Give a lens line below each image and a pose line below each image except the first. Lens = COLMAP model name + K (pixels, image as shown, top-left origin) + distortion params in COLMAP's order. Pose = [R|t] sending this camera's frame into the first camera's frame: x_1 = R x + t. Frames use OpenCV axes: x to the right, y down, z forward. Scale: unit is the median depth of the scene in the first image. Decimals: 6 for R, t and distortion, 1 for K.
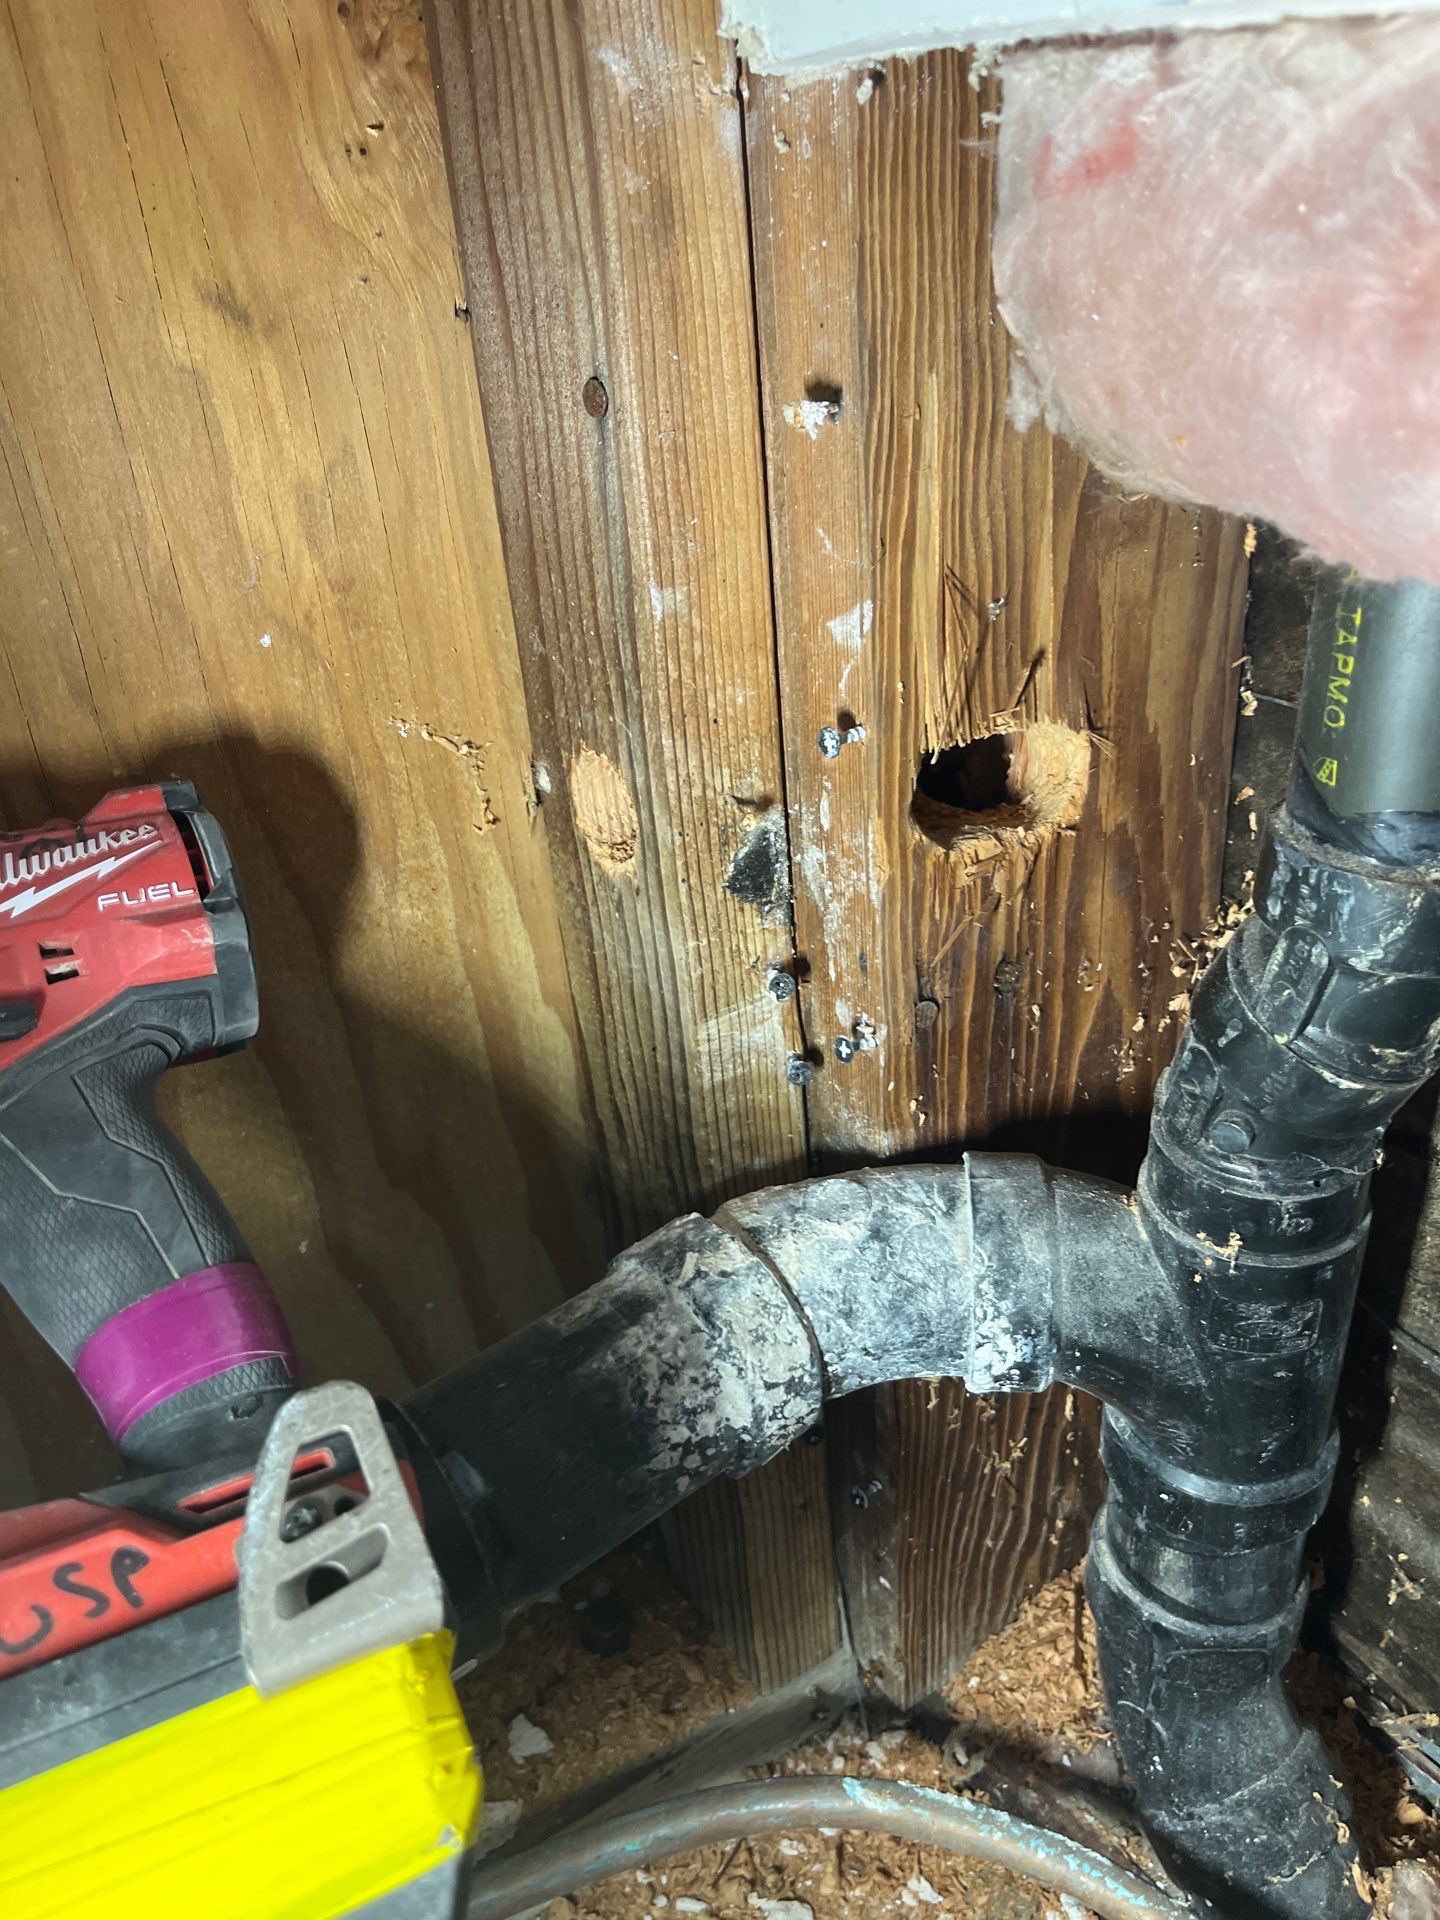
lens RADIAL K [[1455.2, 0, 737.3], [0, 1455.2, 952.6], [0, 0, 1]] dist [0.067632, -0.109297]
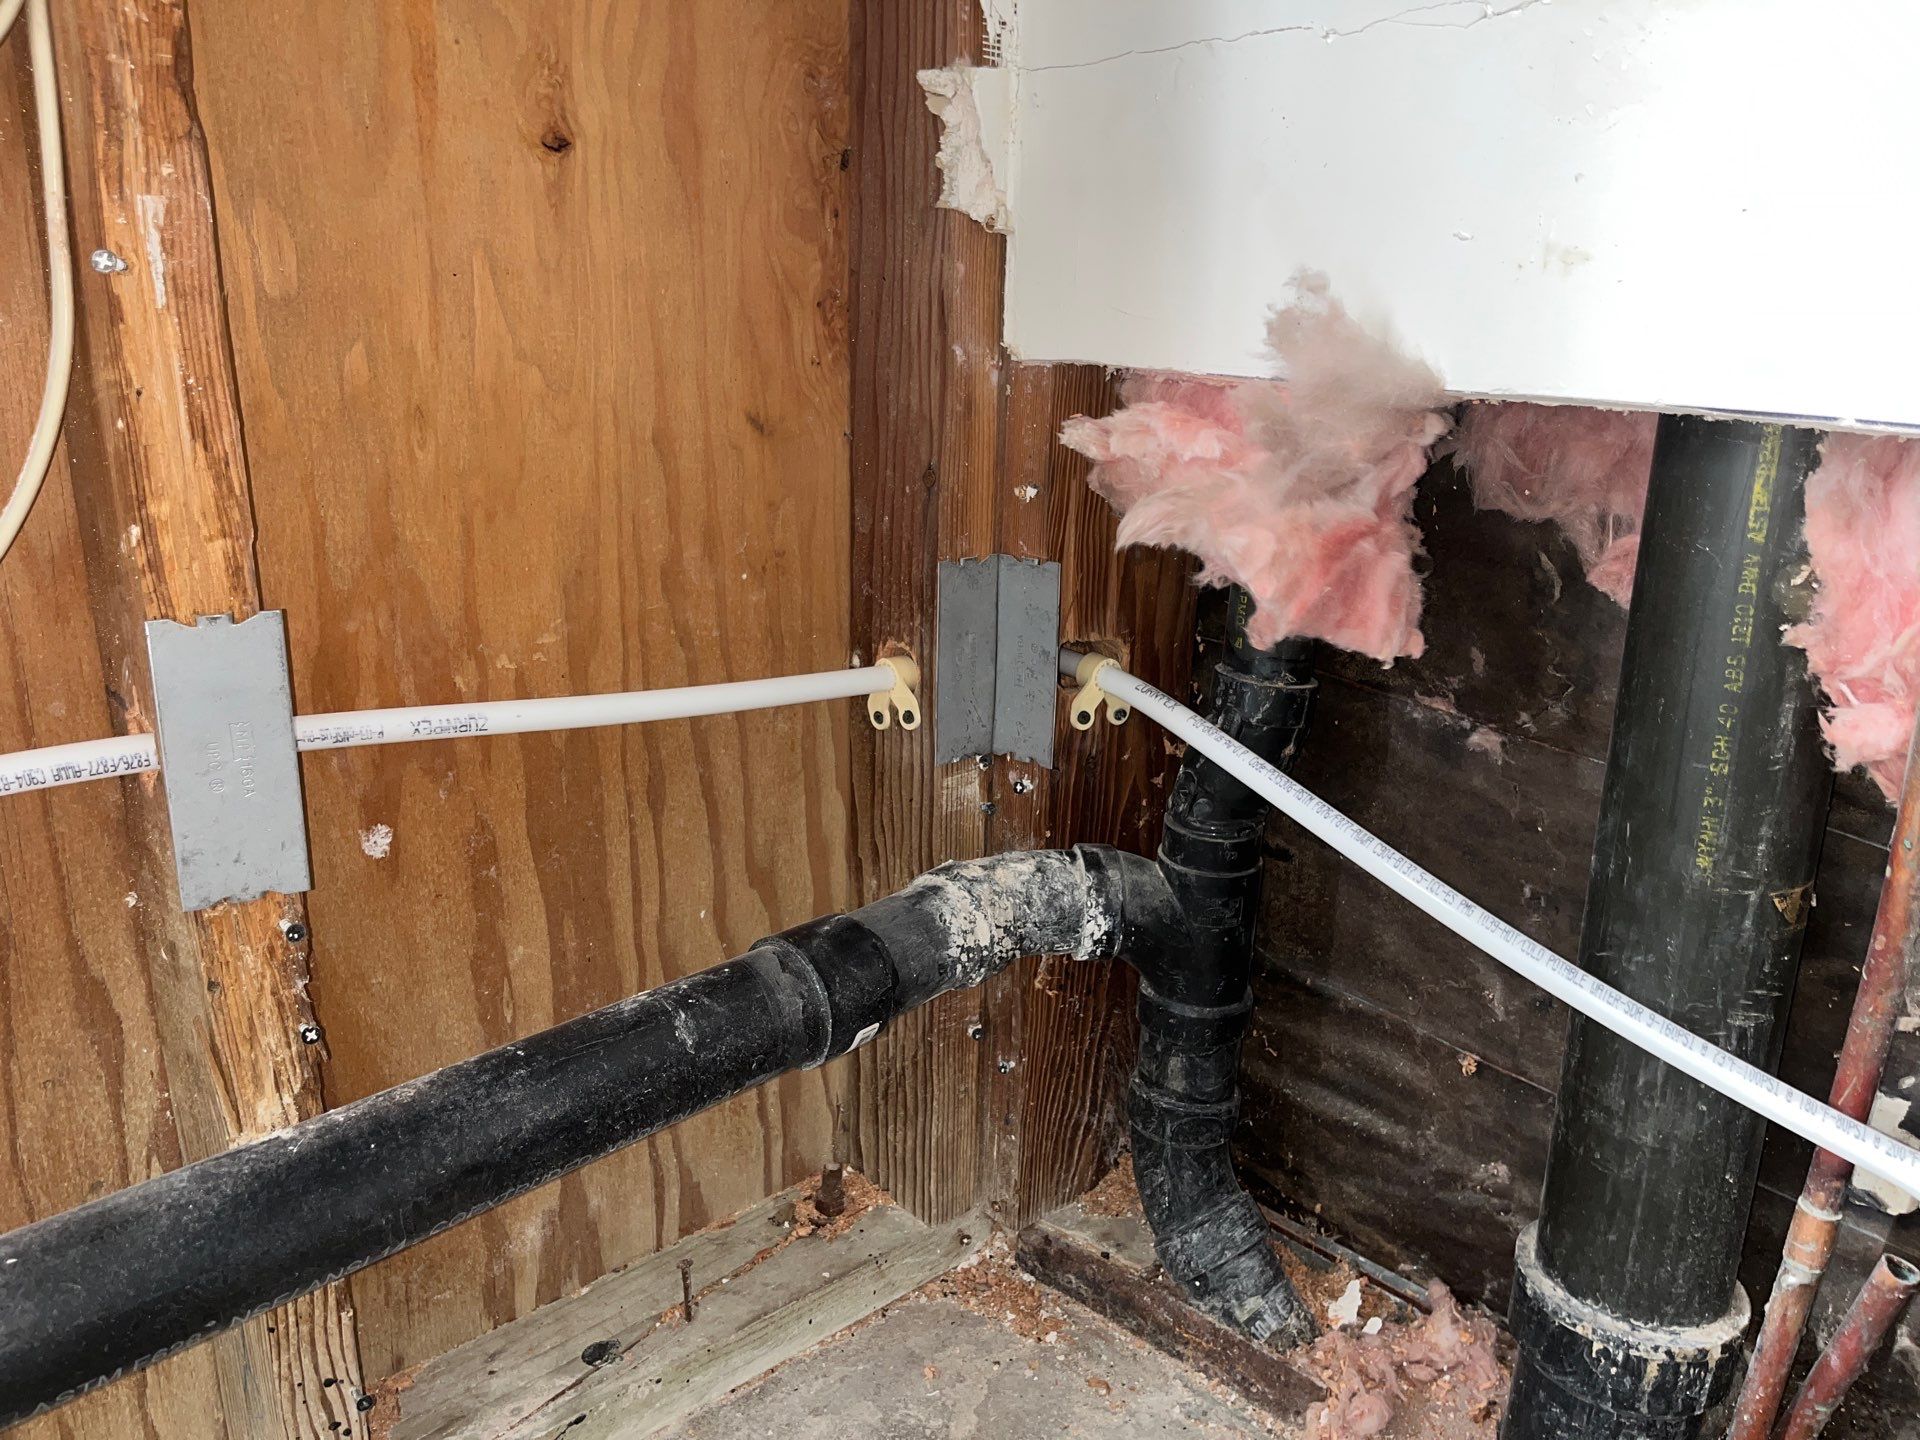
lens RADIAL K [[1455.2, 0, 957.7], [0, 1455.2, 732.1], [0, 0, 1]] dist [0.067632, -0.109297]
pose [[0.979961, 0.047610, 0.193416, -0.430589], [-0.006491, 0.978132, -0.207885, 0.436746], [-0.199083, 0.202464, 0.958840, -1.004113]]
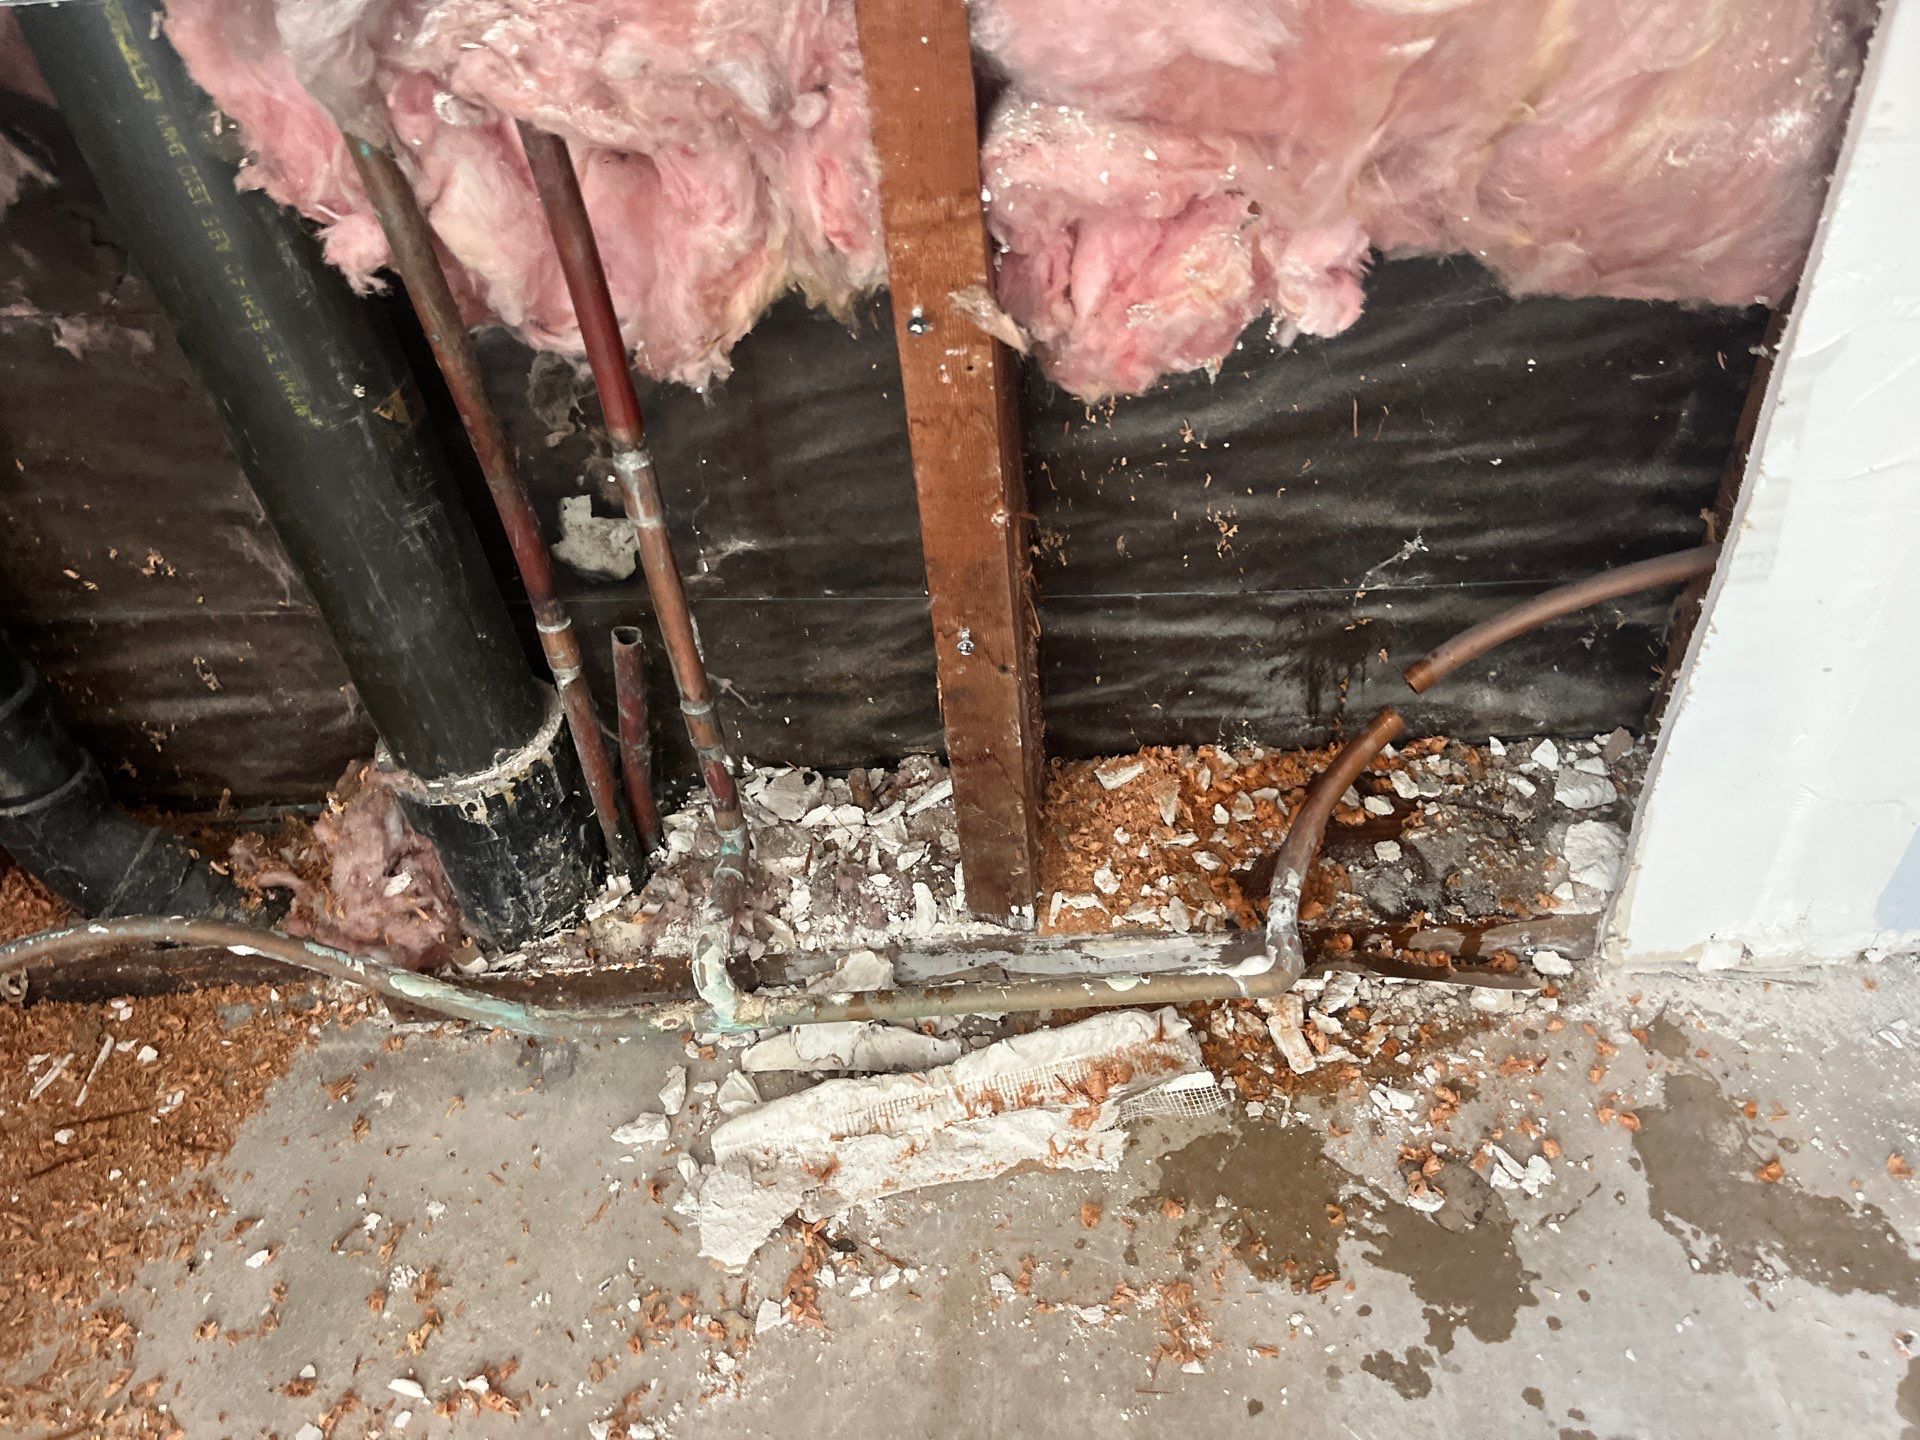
lens RADIAL K [[1455.2, 0, 946.8], [0, 1455.2, 711.5], [0, 0, 1]] dist [0.067632, -0.109297]
pose [[0.575120, -0.540388, 0.614180, -0.113877], [0.439010, 0.837379, 0.325680, 0.303557], [-0.690295, 0.082325, 0.718829, -1.279133]]
